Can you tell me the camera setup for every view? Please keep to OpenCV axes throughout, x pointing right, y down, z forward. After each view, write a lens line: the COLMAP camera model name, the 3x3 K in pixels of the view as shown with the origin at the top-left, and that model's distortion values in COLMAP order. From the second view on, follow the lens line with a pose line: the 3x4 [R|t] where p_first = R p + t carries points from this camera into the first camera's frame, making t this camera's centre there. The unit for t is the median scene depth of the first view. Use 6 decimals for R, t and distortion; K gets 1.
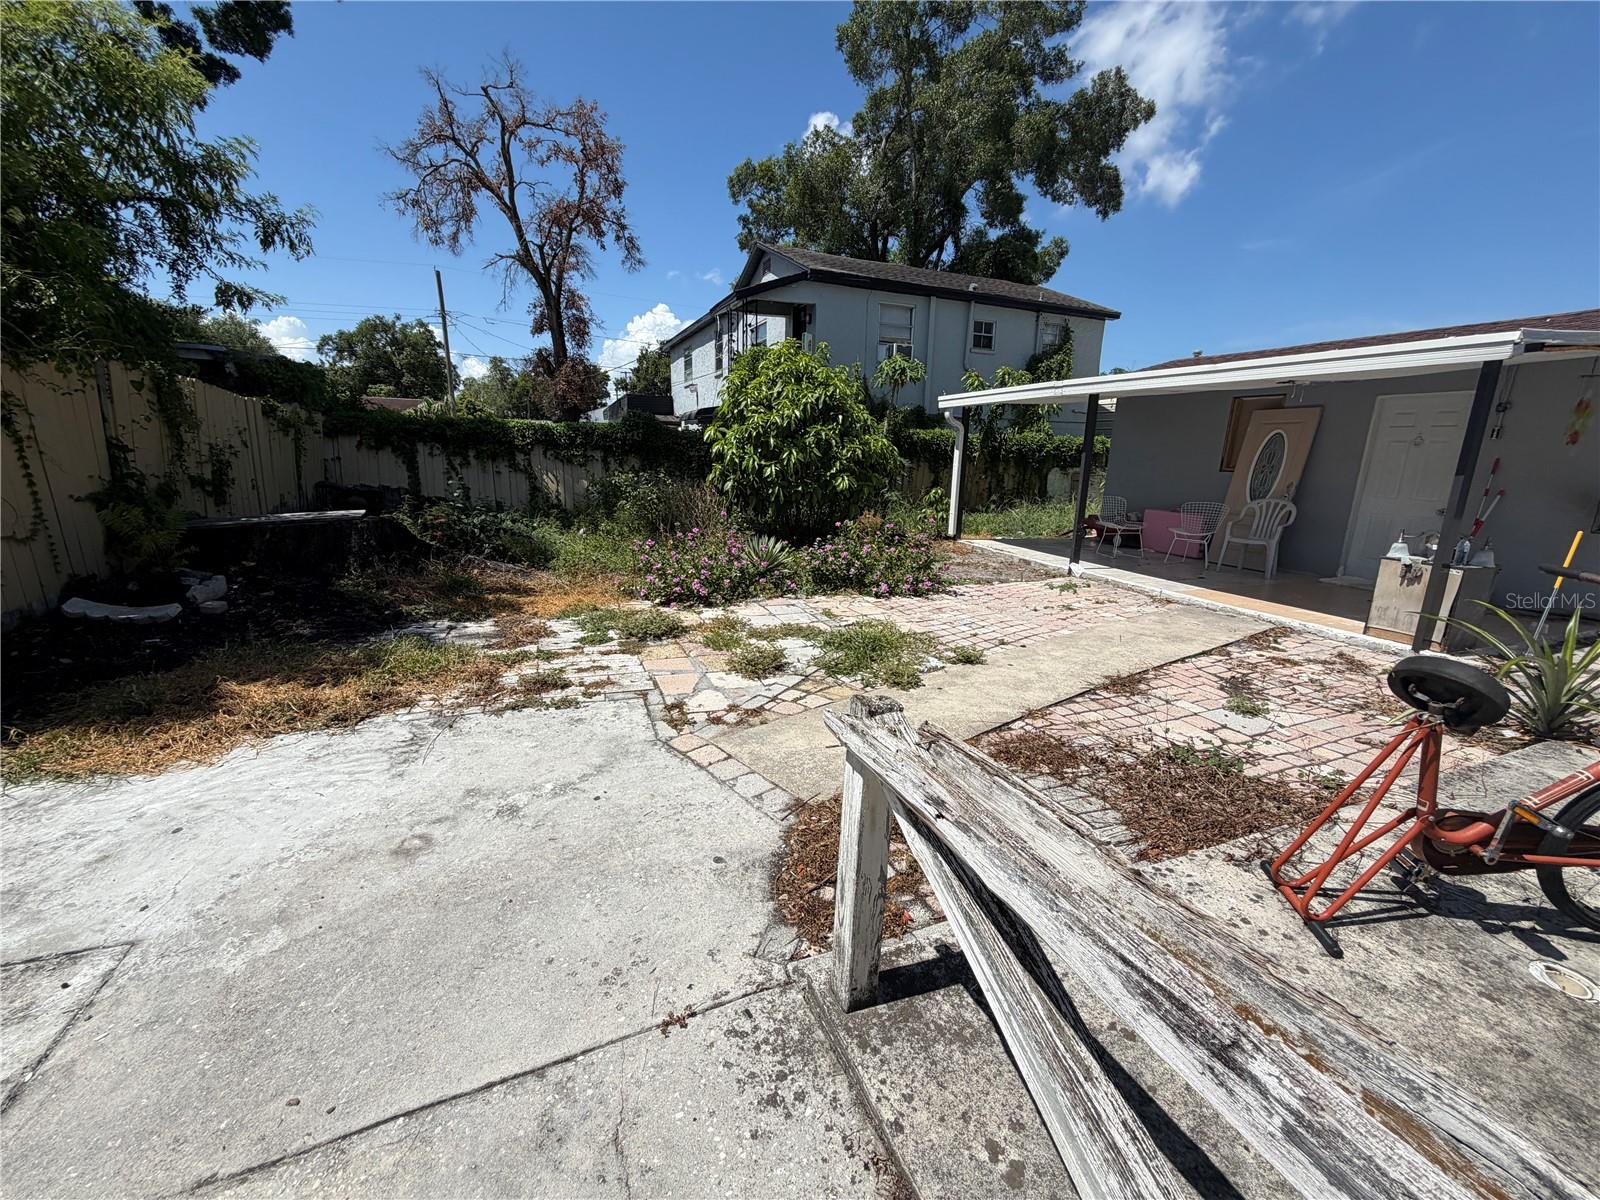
lens RADIAL K [[640.3, 0, 798.1], [0, 640.3, 598.0], [0, 0, 1]] dist [0.000000, 0.000007]
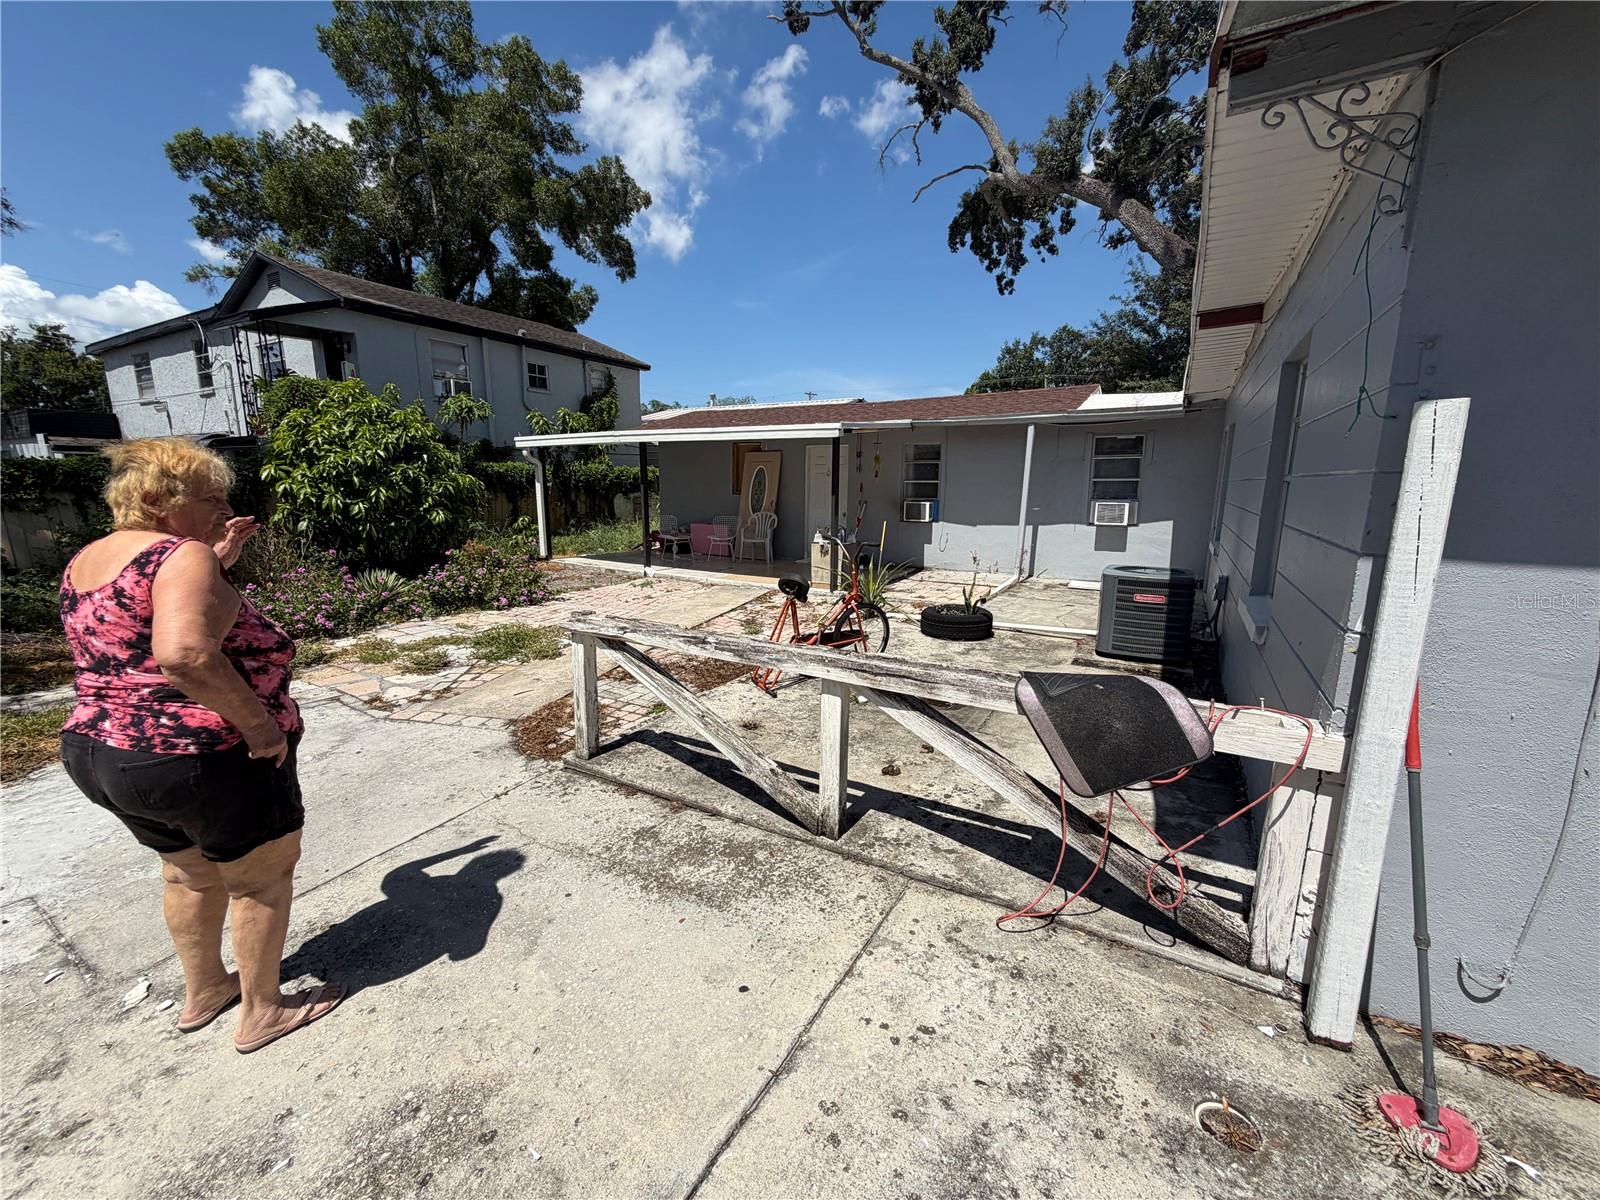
lens RADIAL K [[640.3, 0, 792.7], [0, 640.3, 598.6], [0, 0, 1]] dist [0.000000, 0.000007]
pose [[0.799222, -0.129403, 0.586940, -0.056835], [0.149276, 0.988686, 0.014710, 0.017487], [-0.582203, 0.075859, 0.809497, -0.119778]]
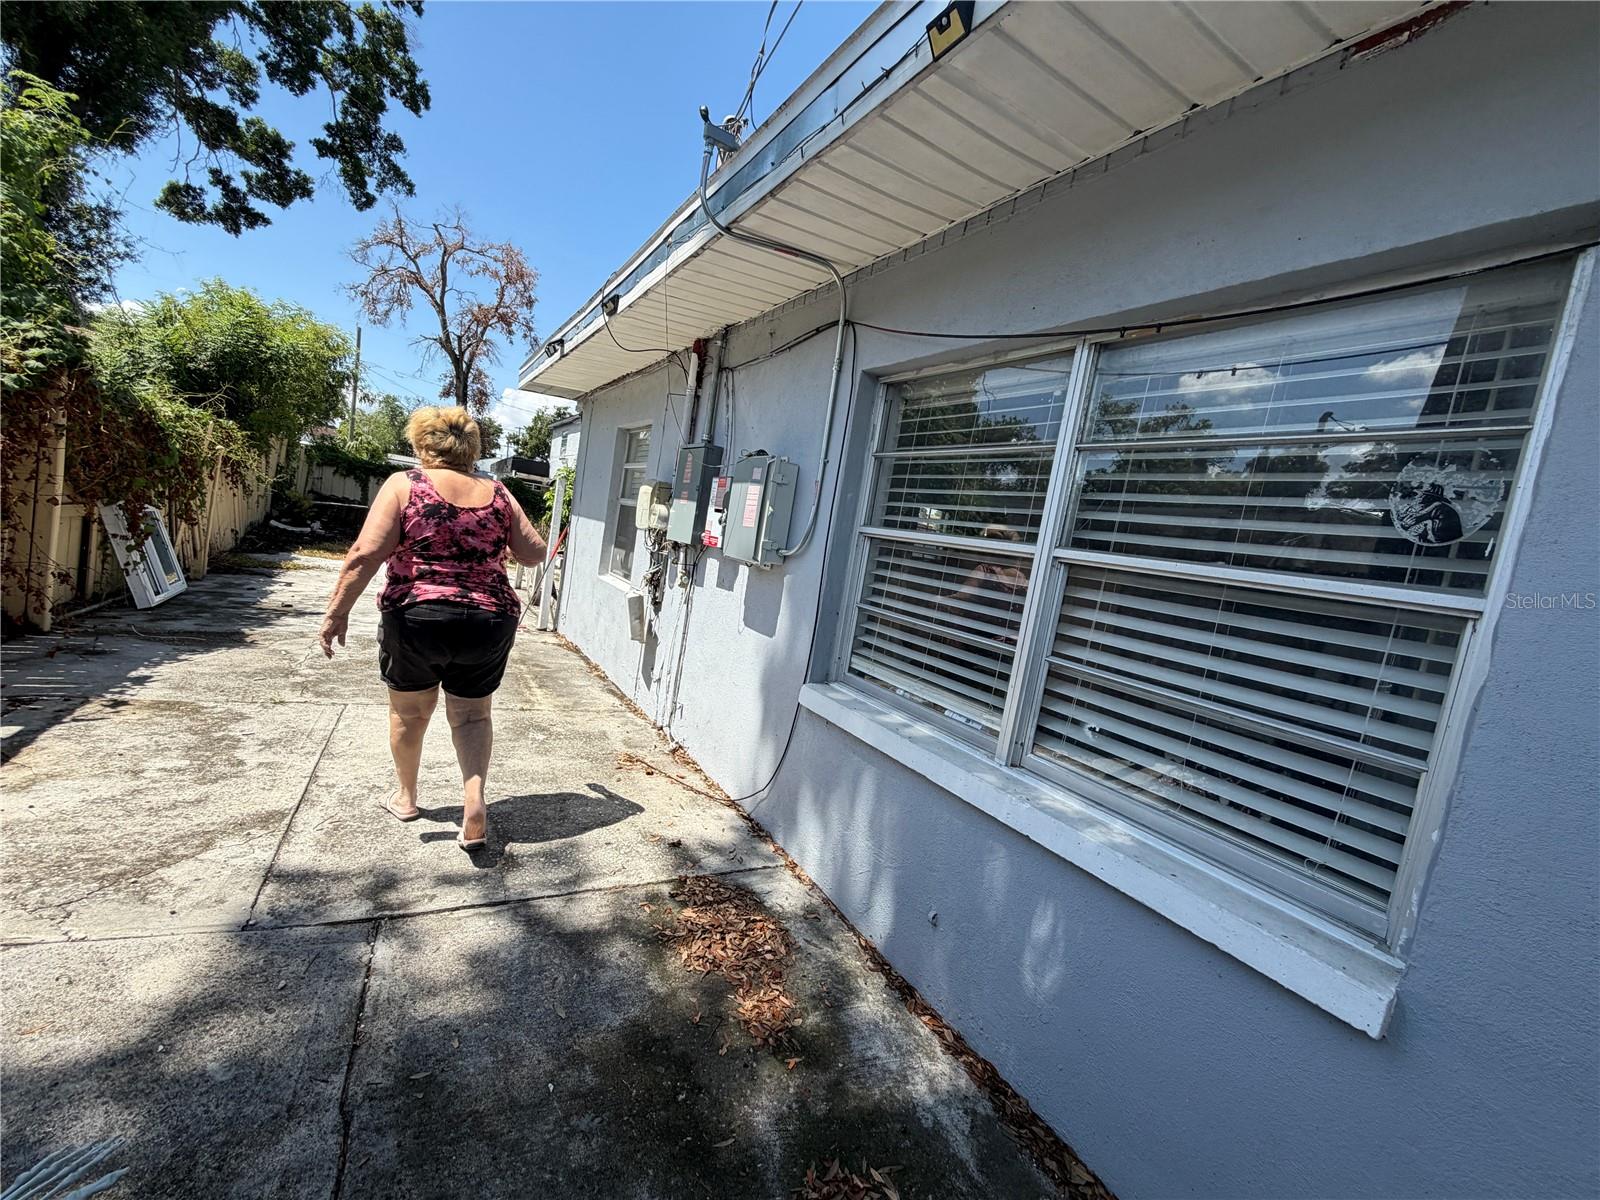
lens RADIAL K [[640.3, 0, 793.6], [0, 640.3, 594.2], [0, 0, 1]] dist [0.000000, 0.000007]
pose [[0.978402, 0.116862, 0.170507, 0.183192], [-0.093970, 0.986150, -0.136670, 0.142825], [-0.184117, 0.117696, 0.975832, -0.609472]]
